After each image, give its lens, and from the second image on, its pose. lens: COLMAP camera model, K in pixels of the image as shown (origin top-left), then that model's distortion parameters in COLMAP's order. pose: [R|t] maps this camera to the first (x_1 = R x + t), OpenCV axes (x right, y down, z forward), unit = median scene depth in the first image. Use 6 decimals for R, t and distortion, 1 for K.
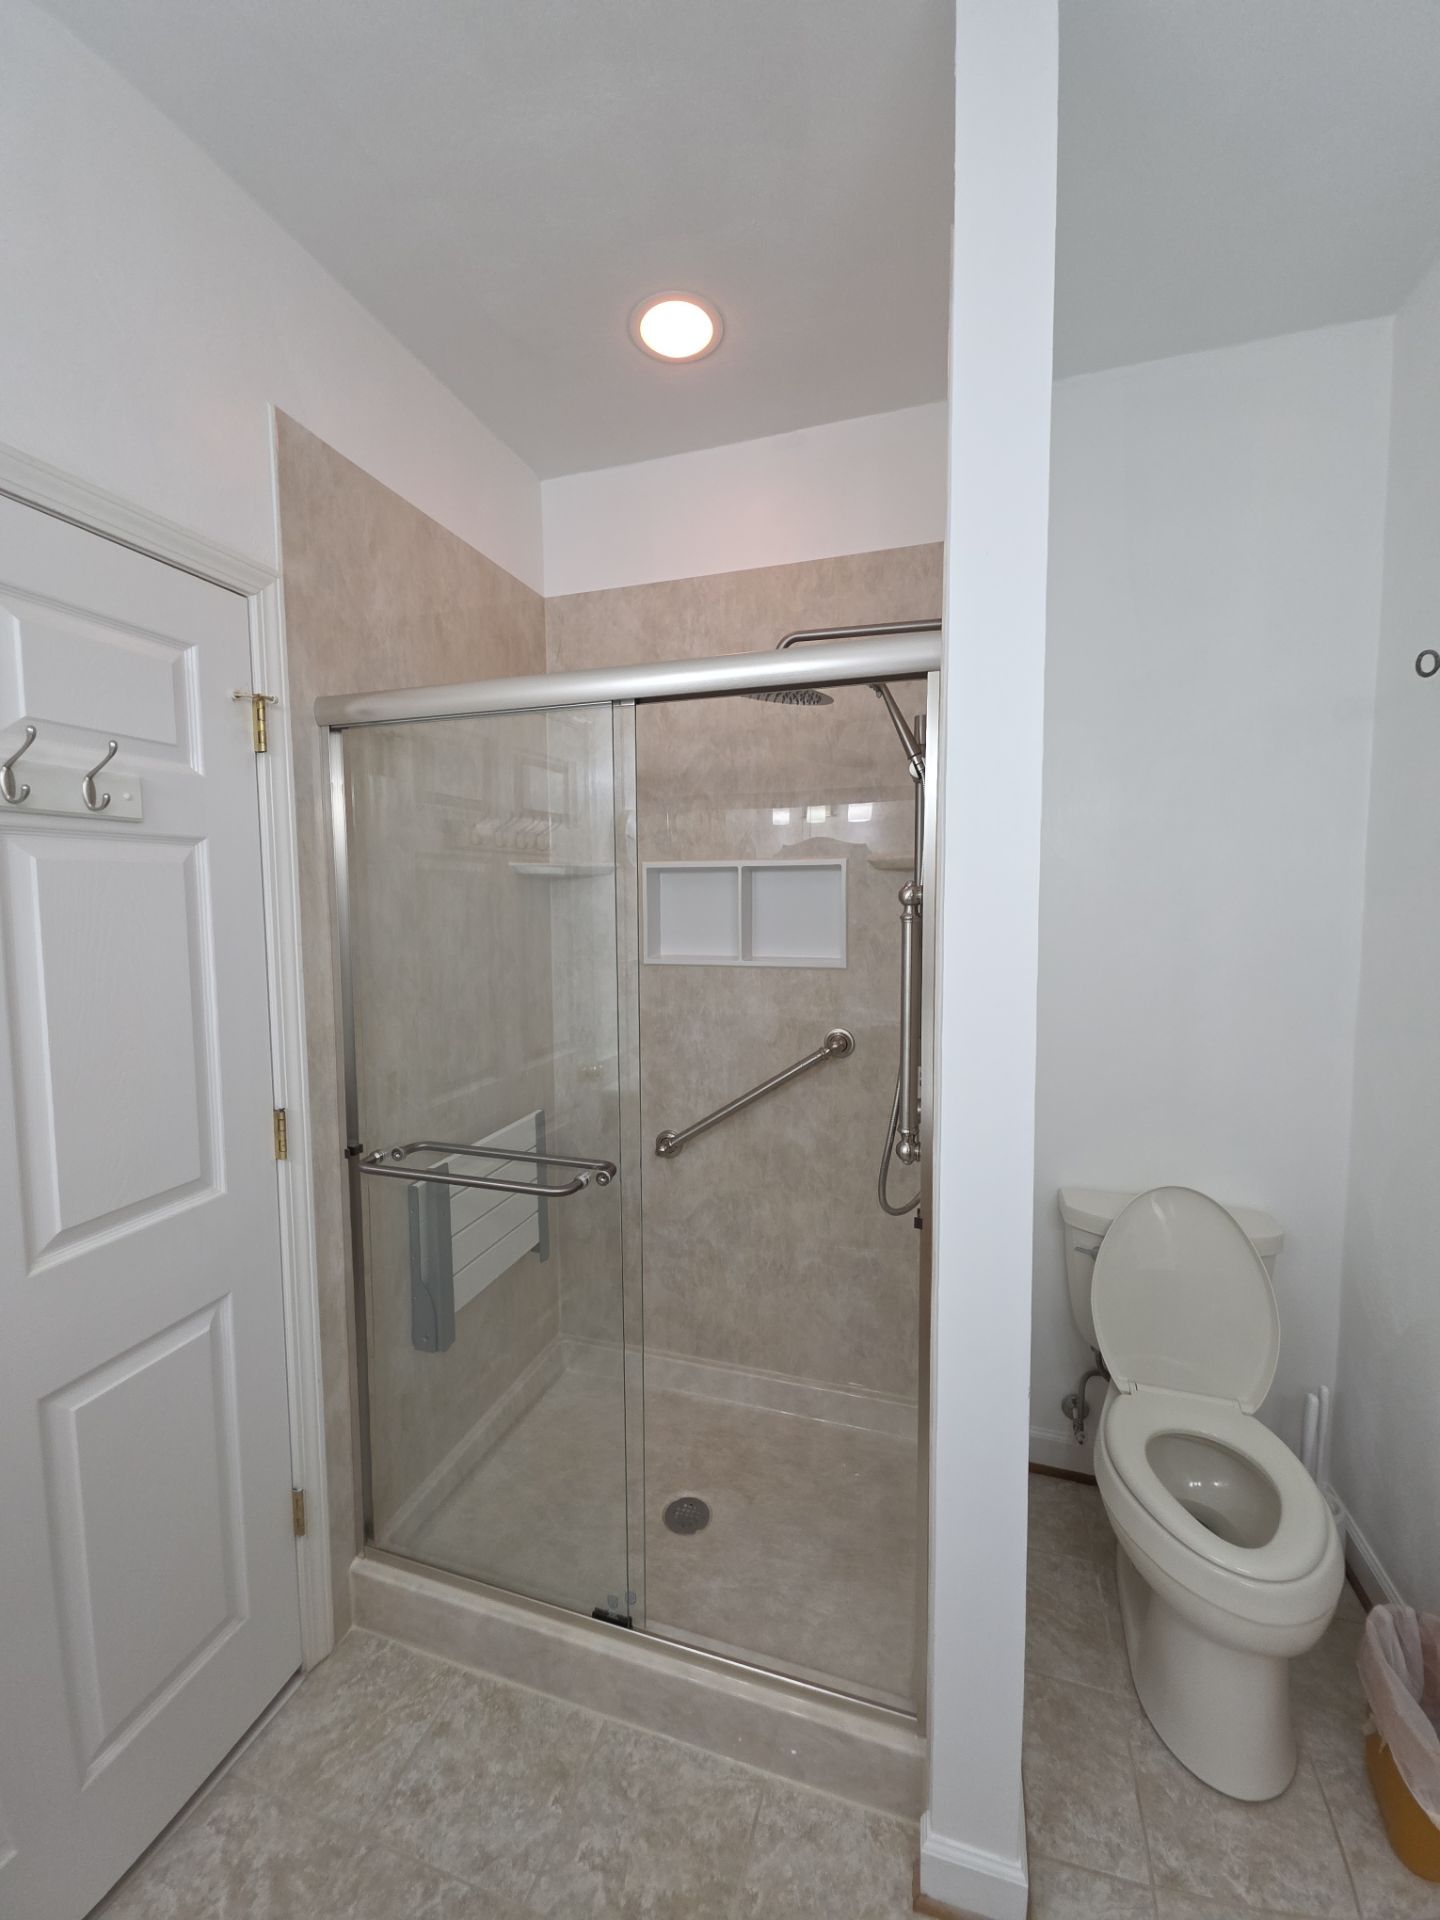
lens RADIAL K [[762.4, 0, 715.4], [0, 762.4, 946.2], [0, 0, 1]] dist [0.012054, -0.007831]
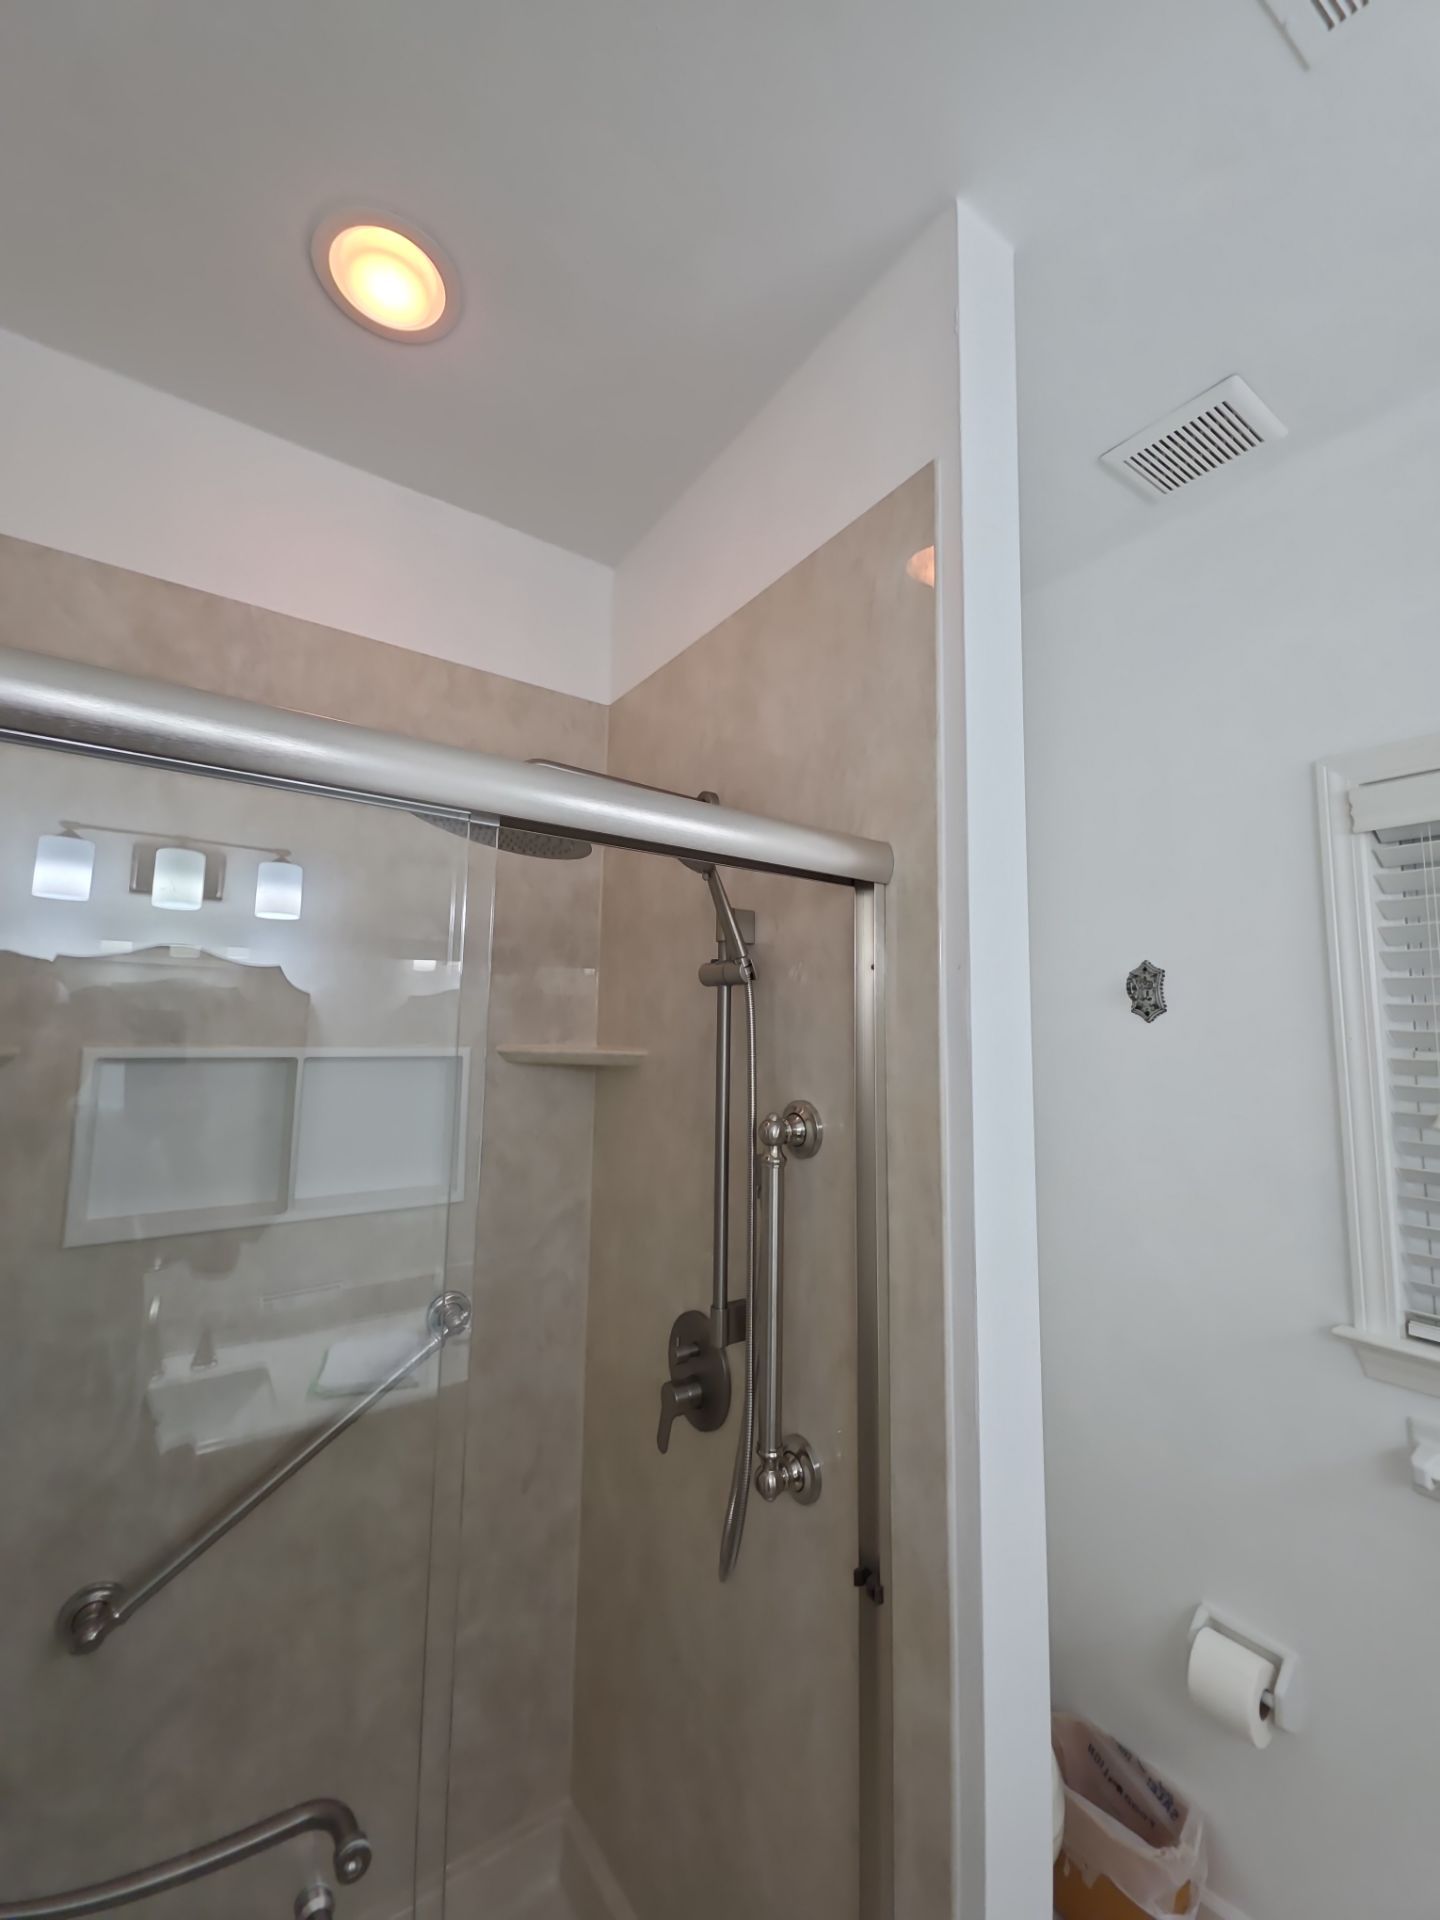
lens RADIAL K [[768.0, 0, 716.0], [0, 768.0, 942.5], [0, 0, 1]] dist [0.008255, -0.005969]
pose [[0.601598, 0.103252, 0.792098, -0.385697], [0.037136, 0.986923, -0.156853, -0.120859], [-0.797935, 0.123778, 0.589897, 0.476565]]
